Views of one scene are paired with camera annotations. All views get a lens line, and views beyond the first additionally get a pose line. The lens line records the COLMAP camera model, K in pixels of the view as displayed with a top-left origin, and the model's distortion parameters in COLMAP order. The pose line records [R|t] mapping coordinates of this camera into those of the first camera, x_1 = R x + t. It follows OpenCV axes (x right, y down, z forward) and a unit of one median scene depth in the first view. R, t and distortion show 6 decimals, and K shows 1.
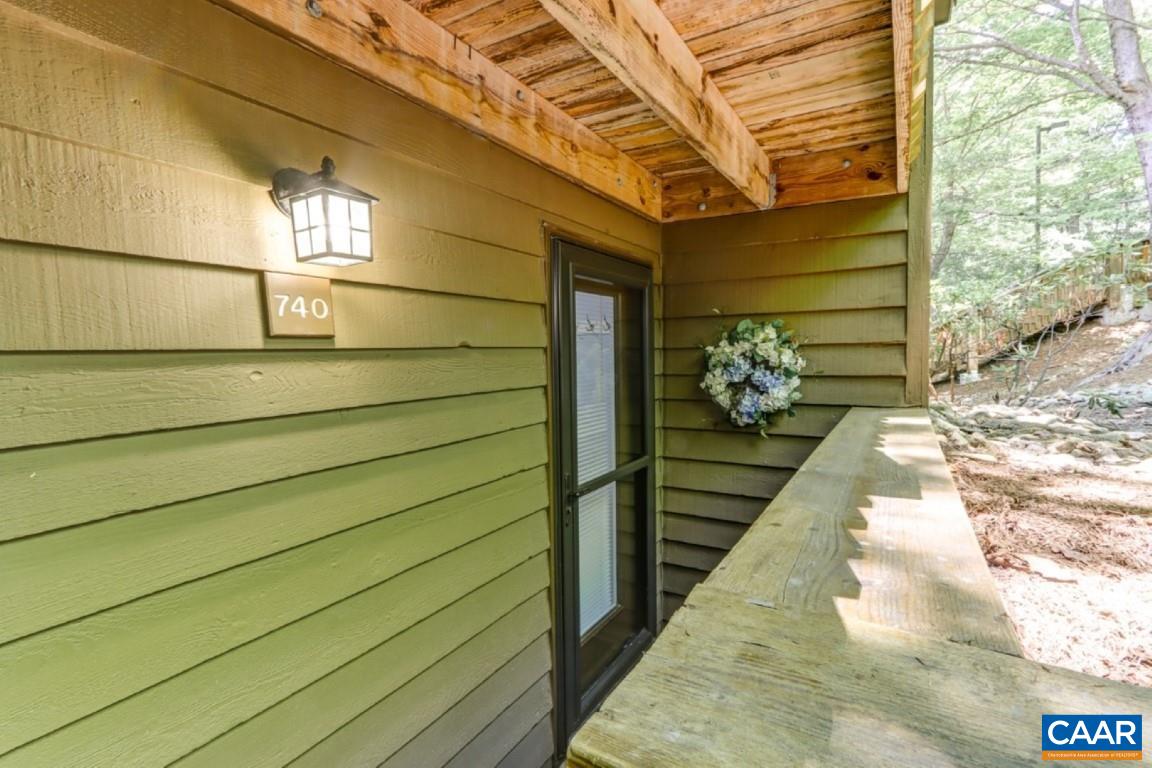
lens RADIAL K [[537.7, 0, 579.6], [0, 537.7, 369.7], [0, 0, 1]] dist [-0.000473, 0.000176]
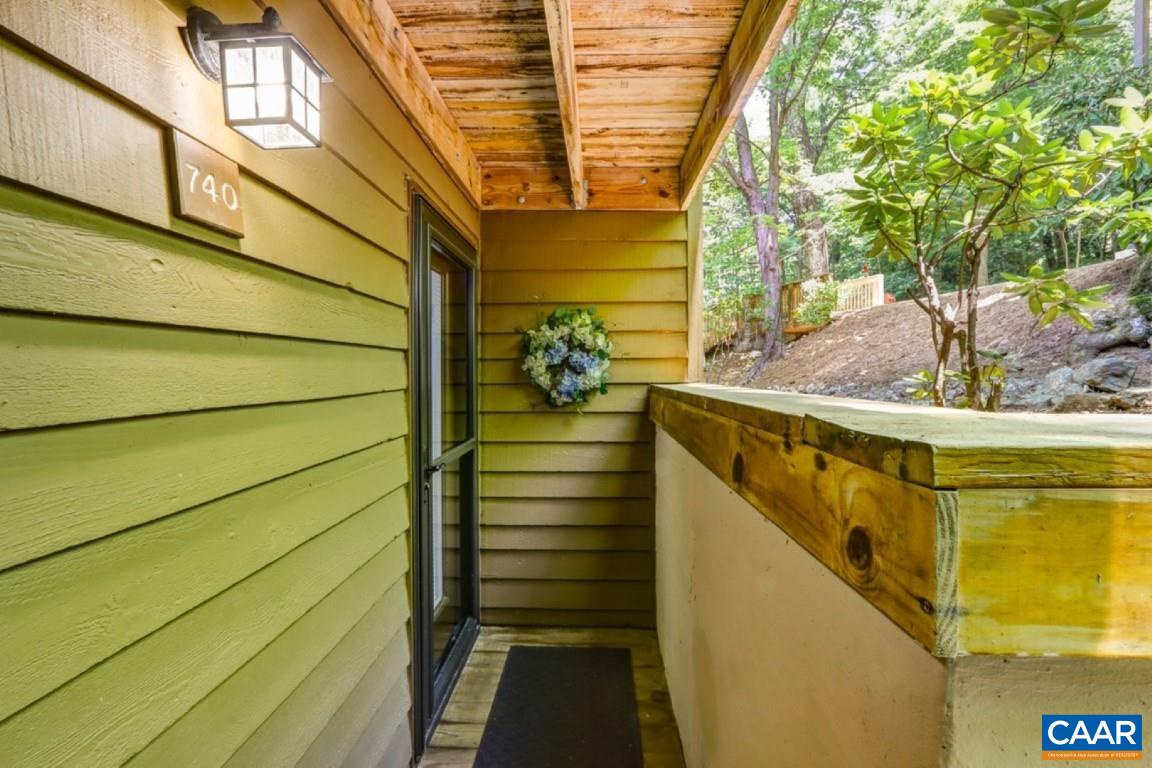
lens RADIAL K [[536.1, 0, 578.4], [0, 536.1, 368.7], [0, 0, 1]] dist [-0.018097, -0.000122]
pose [[0.873118, 0.012161, 0.487357, -0.210461], [0.010201, 0.999014, -0.043204, 0.087396], [-0.487402, 0.042694, 0.872133, 0.049352]]
